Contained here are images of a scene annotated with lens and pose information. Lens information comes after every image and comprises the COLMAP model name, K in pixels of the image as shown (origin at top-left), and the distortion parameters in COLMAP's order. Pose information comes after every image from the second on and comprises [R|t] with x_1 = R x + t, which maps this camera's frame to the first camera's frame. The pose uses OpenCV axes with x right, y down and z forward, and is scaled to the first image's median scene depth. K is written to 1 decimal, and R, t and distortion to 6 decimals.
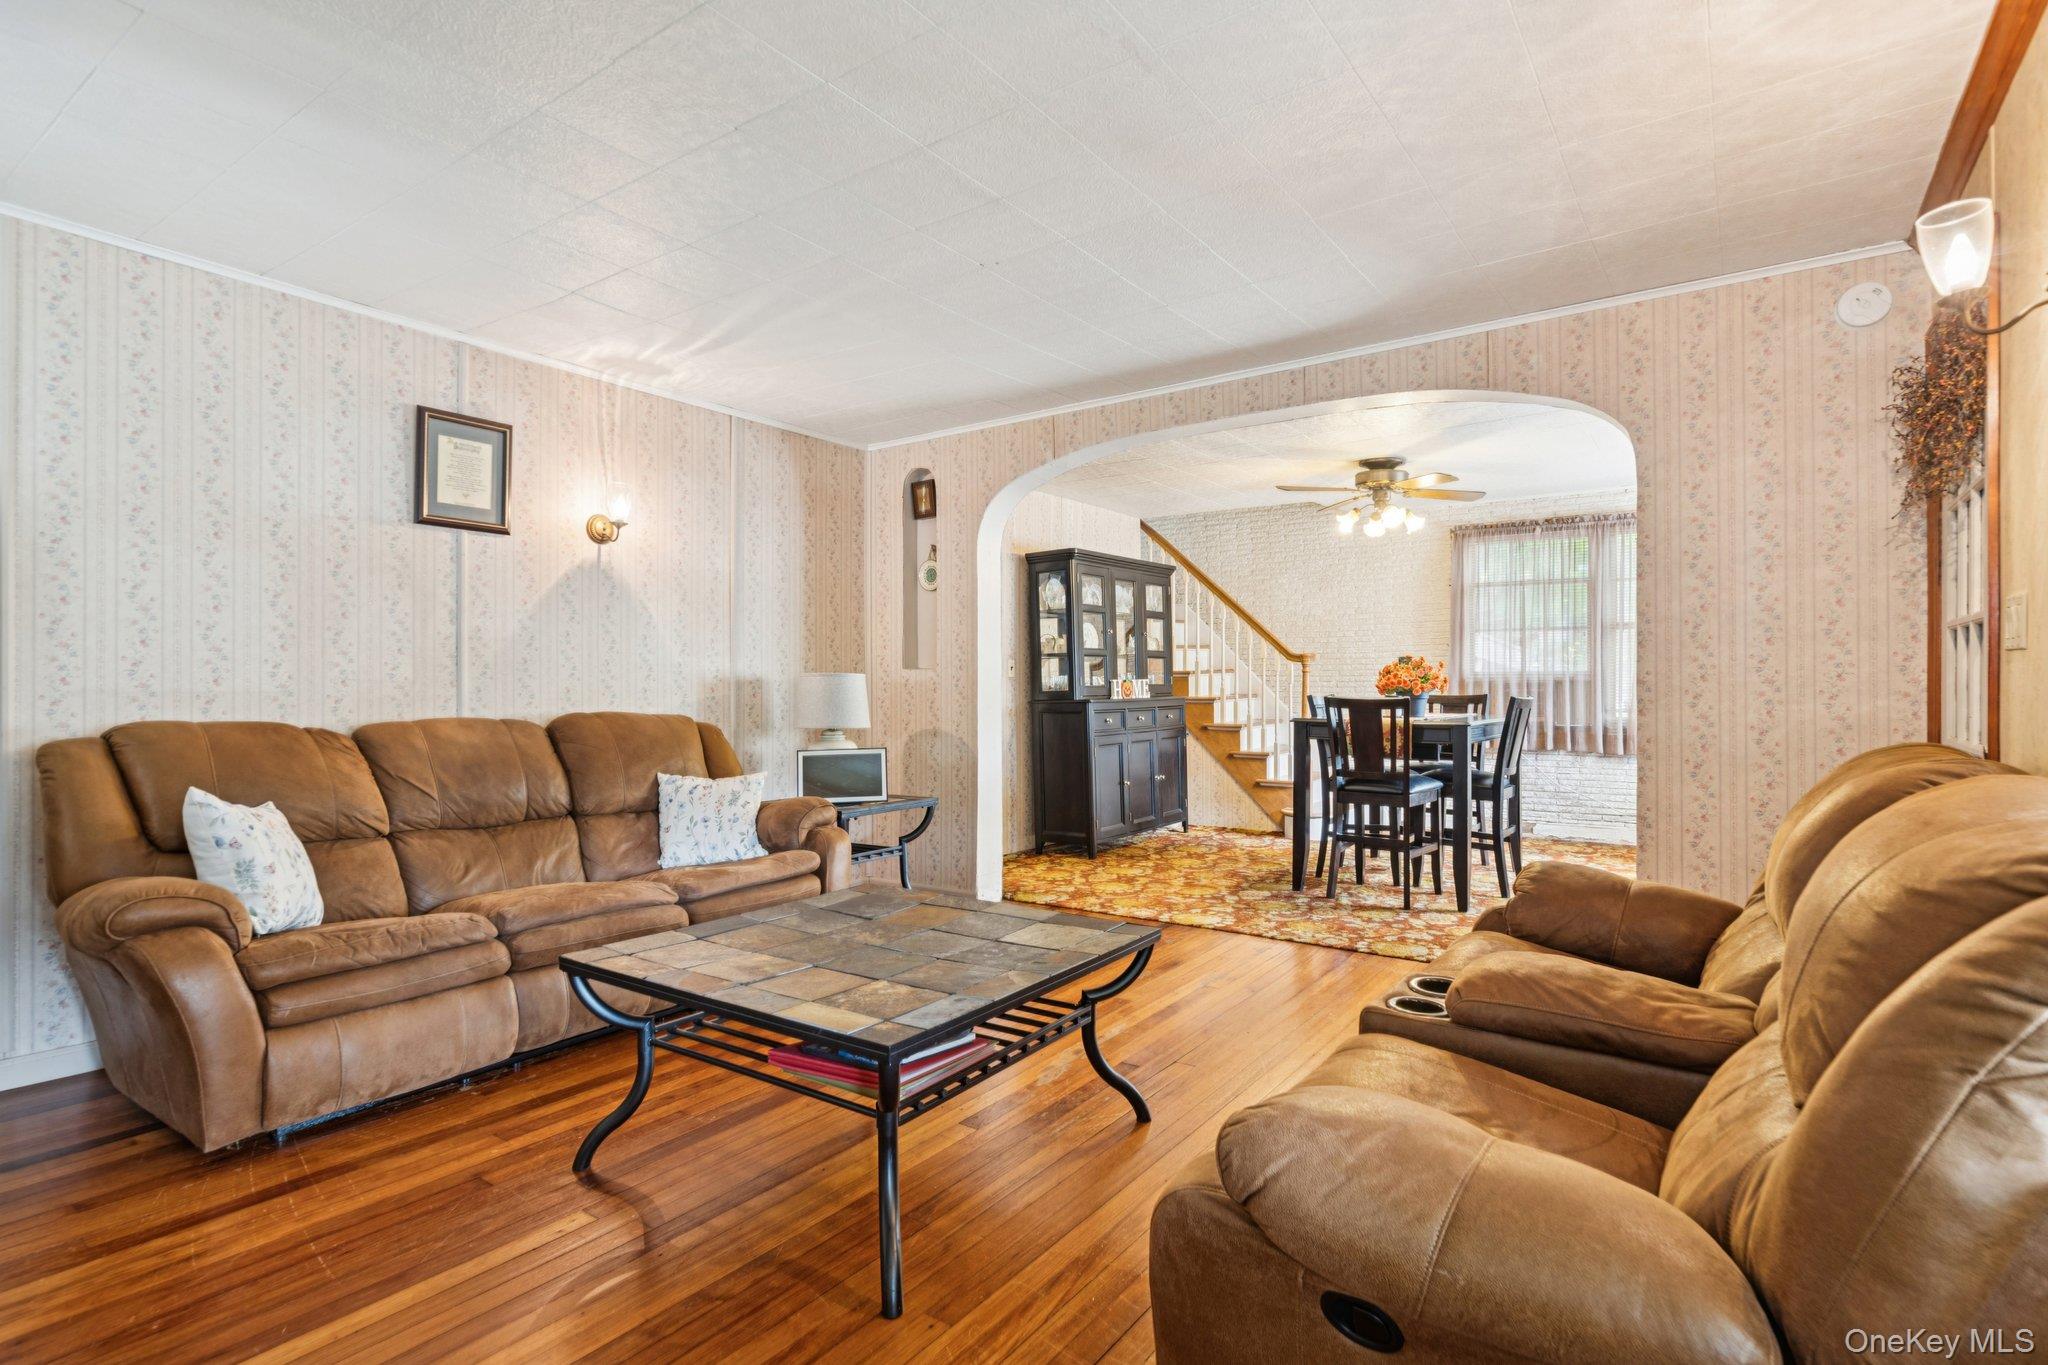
lens RADIAL K [[1030.7, 0, 1034.0], [0, 1030.7, 690.9], [0, 0, 1]] dist [0.009050, -0.000174]
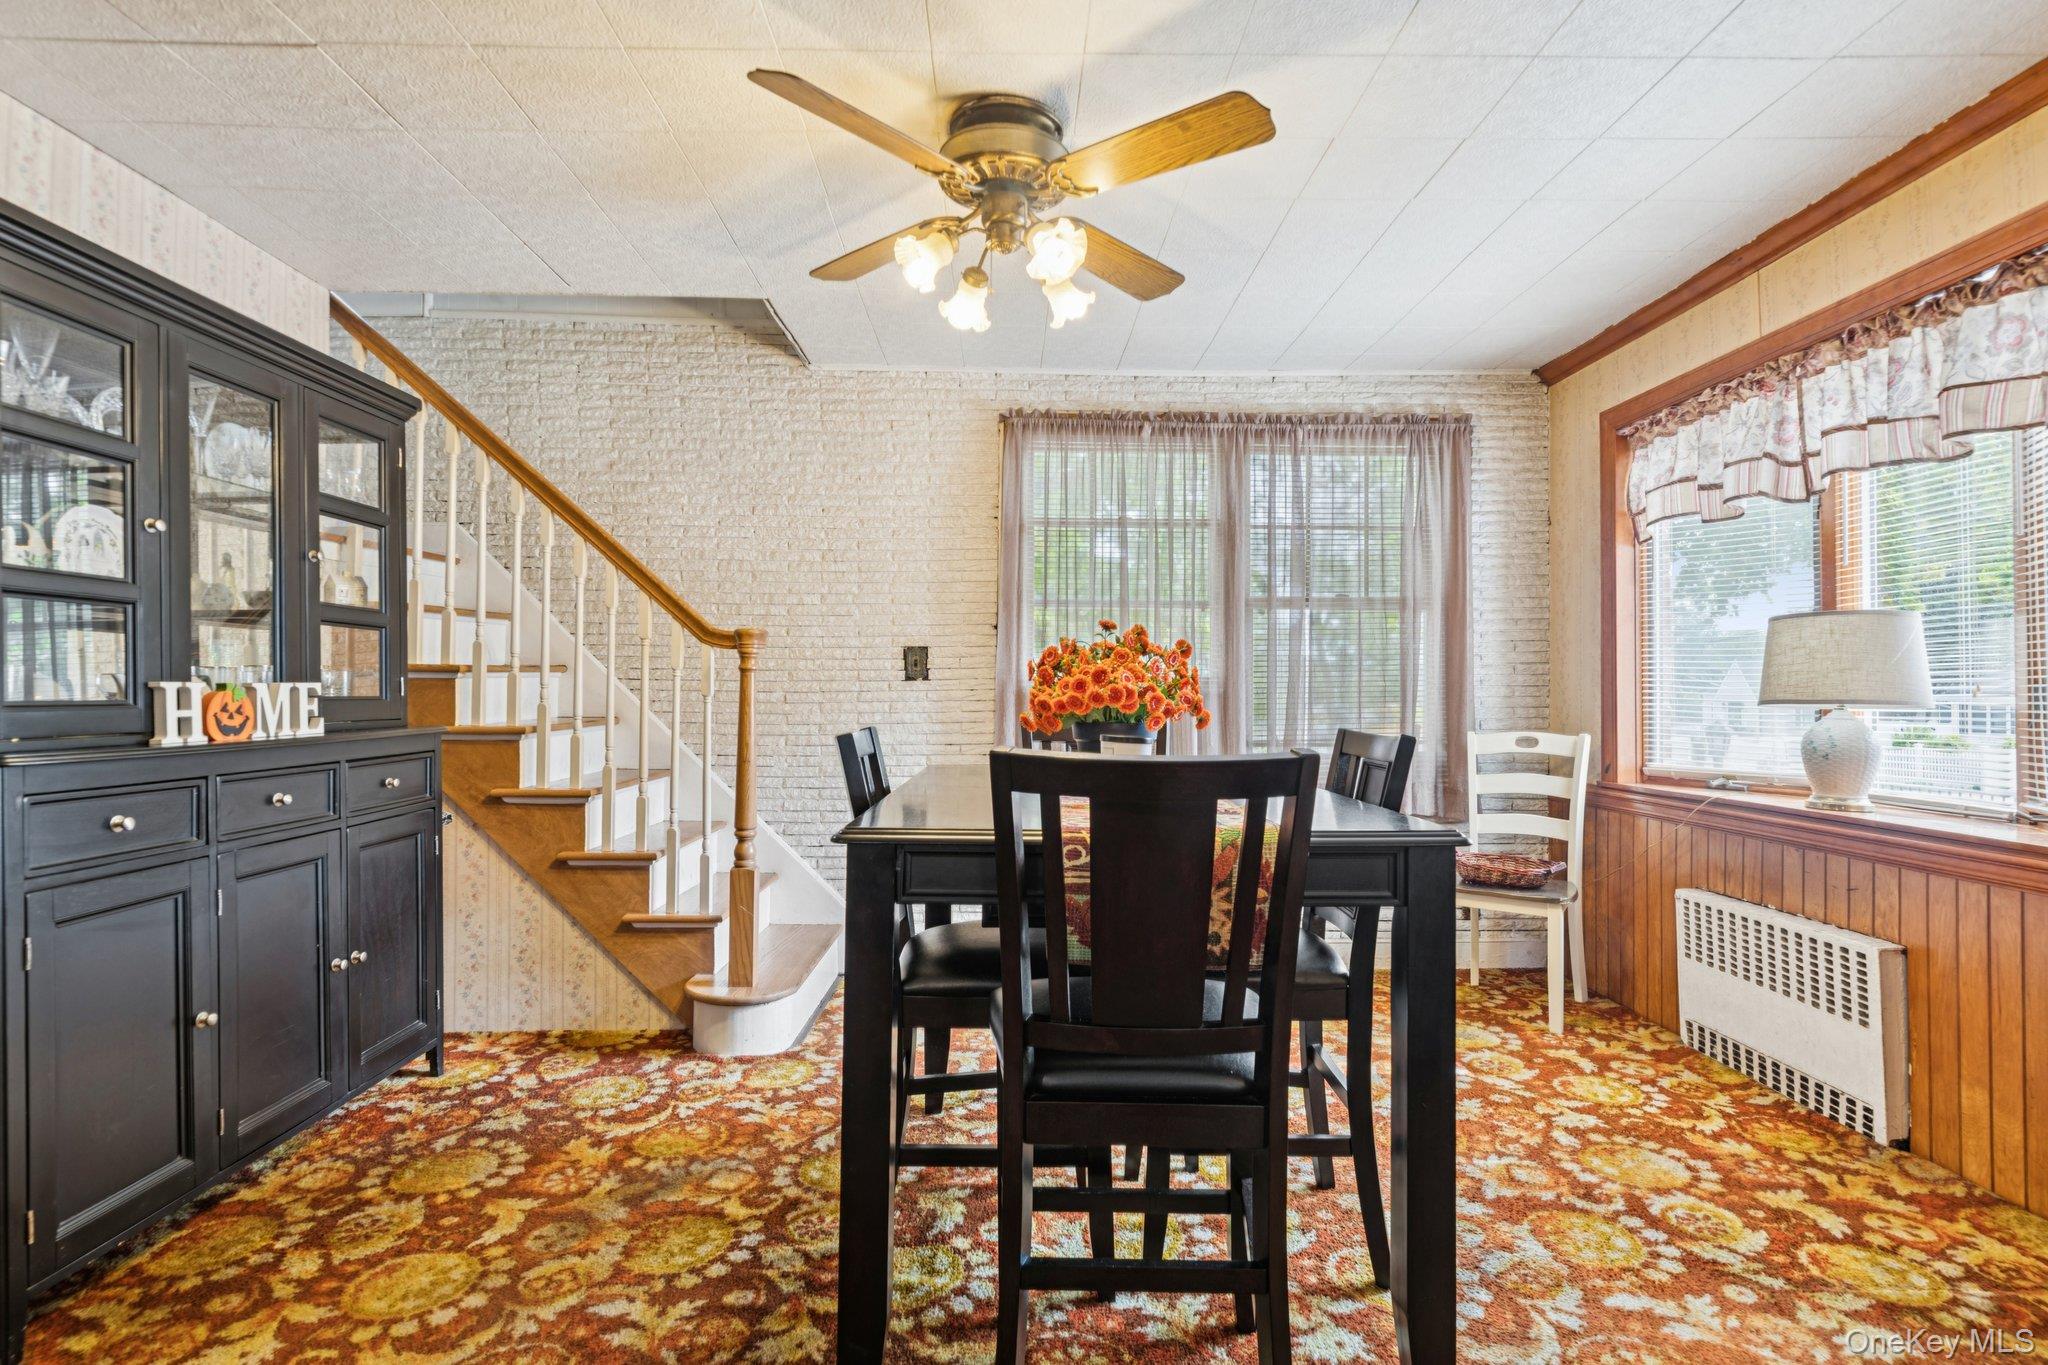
lens RADIAL K [[1030.7, 0, 1035.1], [0, 1030.7, 669.9], [0, 0, 1]] dist [0.009050, -0.000174]
pose [[0.802067, 0.017894, 0.596966, 0.101503], [-0.000328, 0.999564, -0.029522, -0.005632], [-0.597234, 0.023483, 0.801723, 0.599119]]
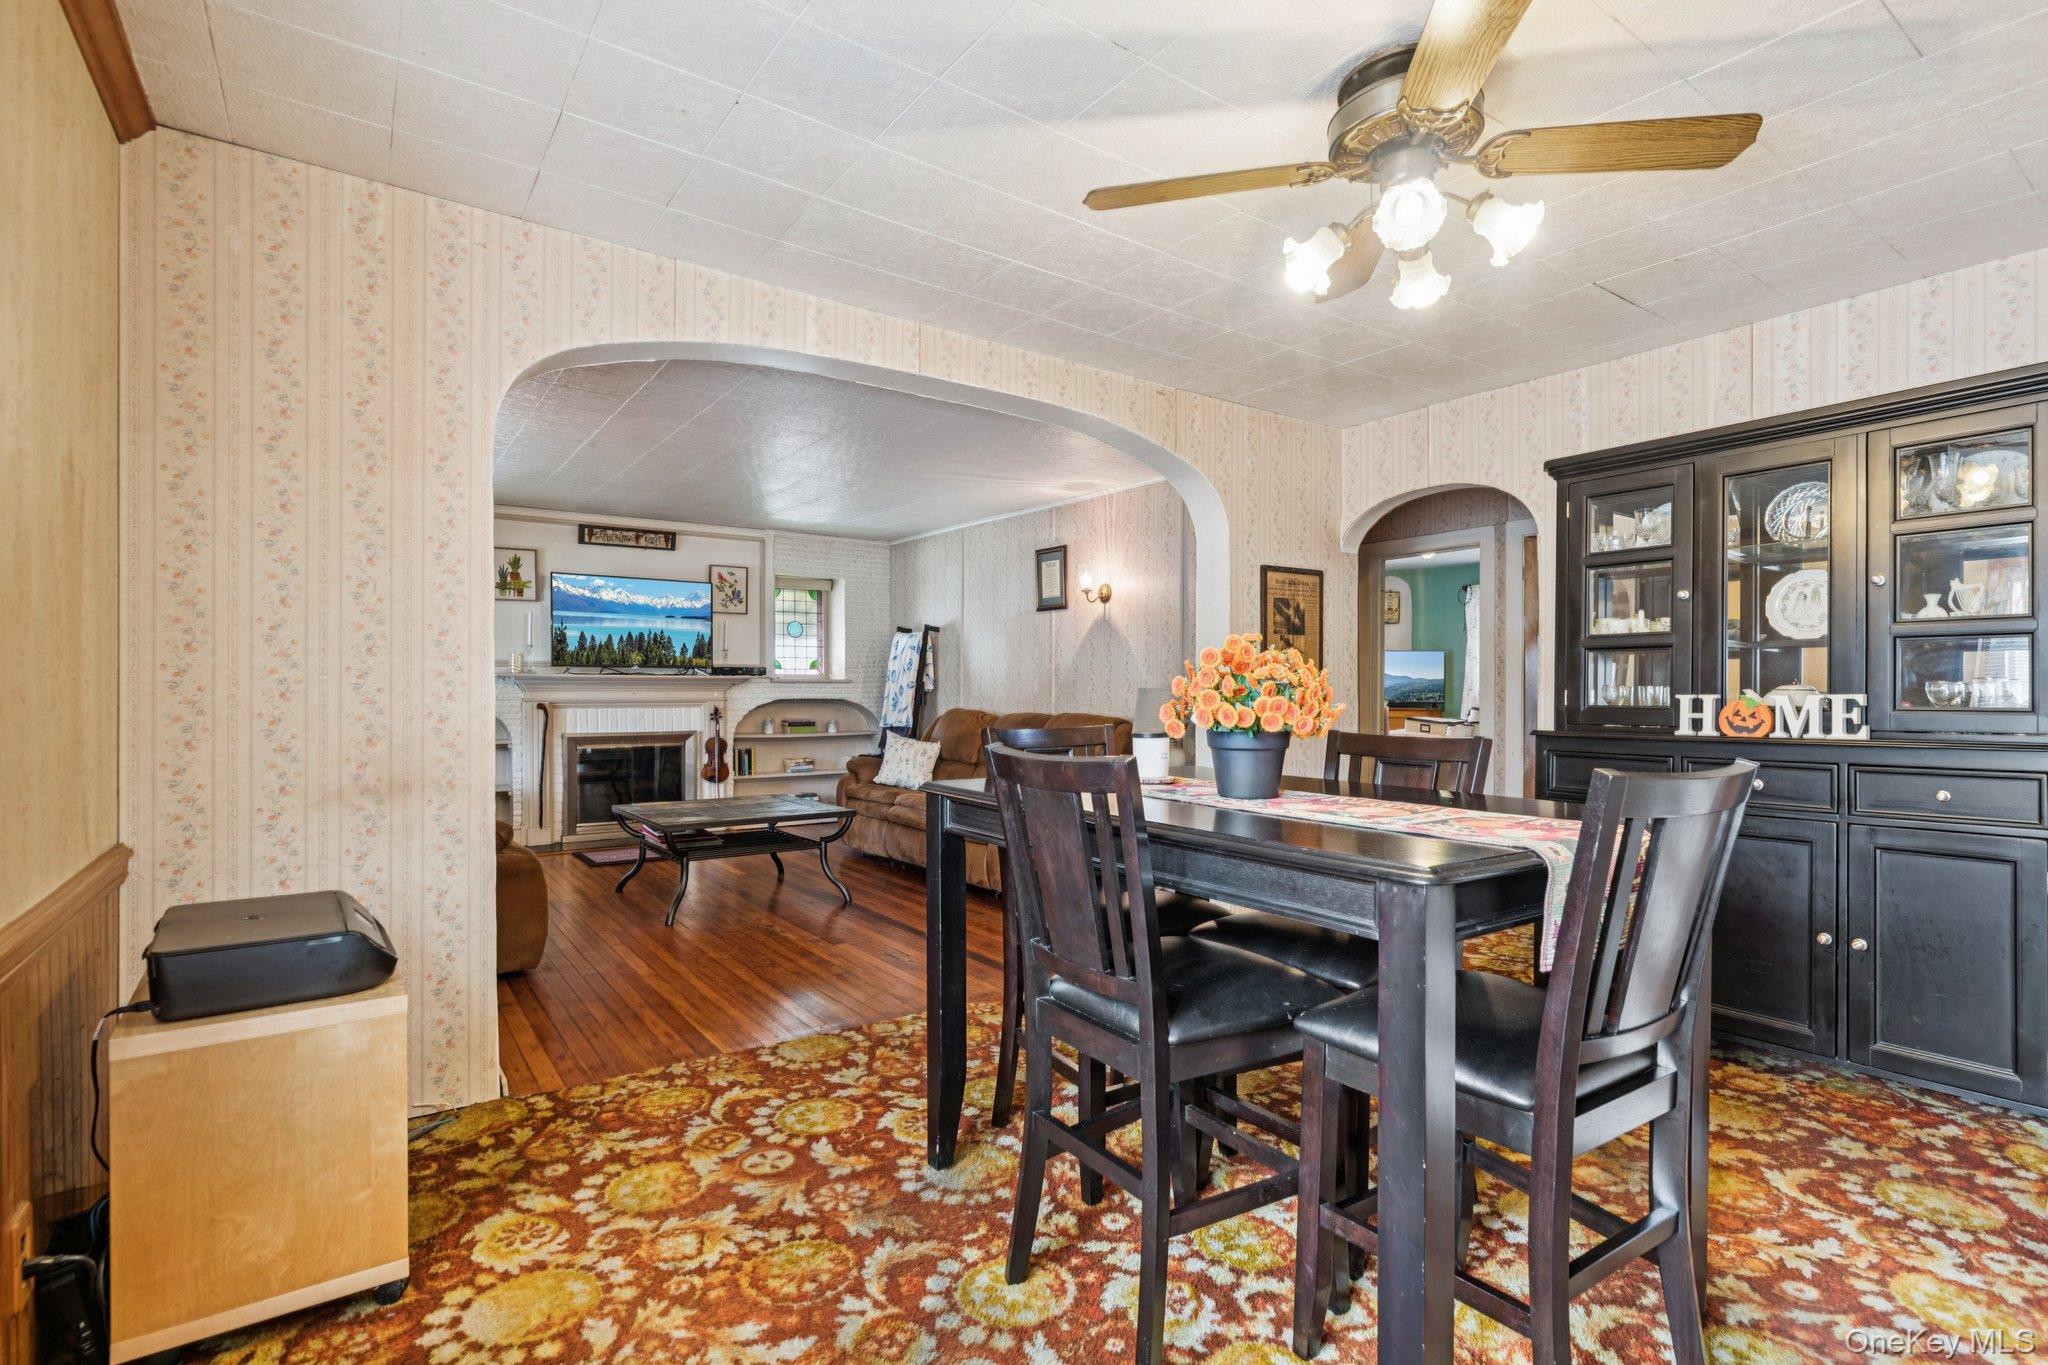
lens RADIAL K [[971.7, 0, 1012.4], [0, 971.7, 694.1], [0, 0, 1]] dist [0.001105, 0.000048]
pose [[-0.344667, 0.003518, -0.938719, 0.614321], [-0.010344, 0.999918, 0.007545, -0.011557], [0.938668, 0.012311, -0.344602, 0.869031]]
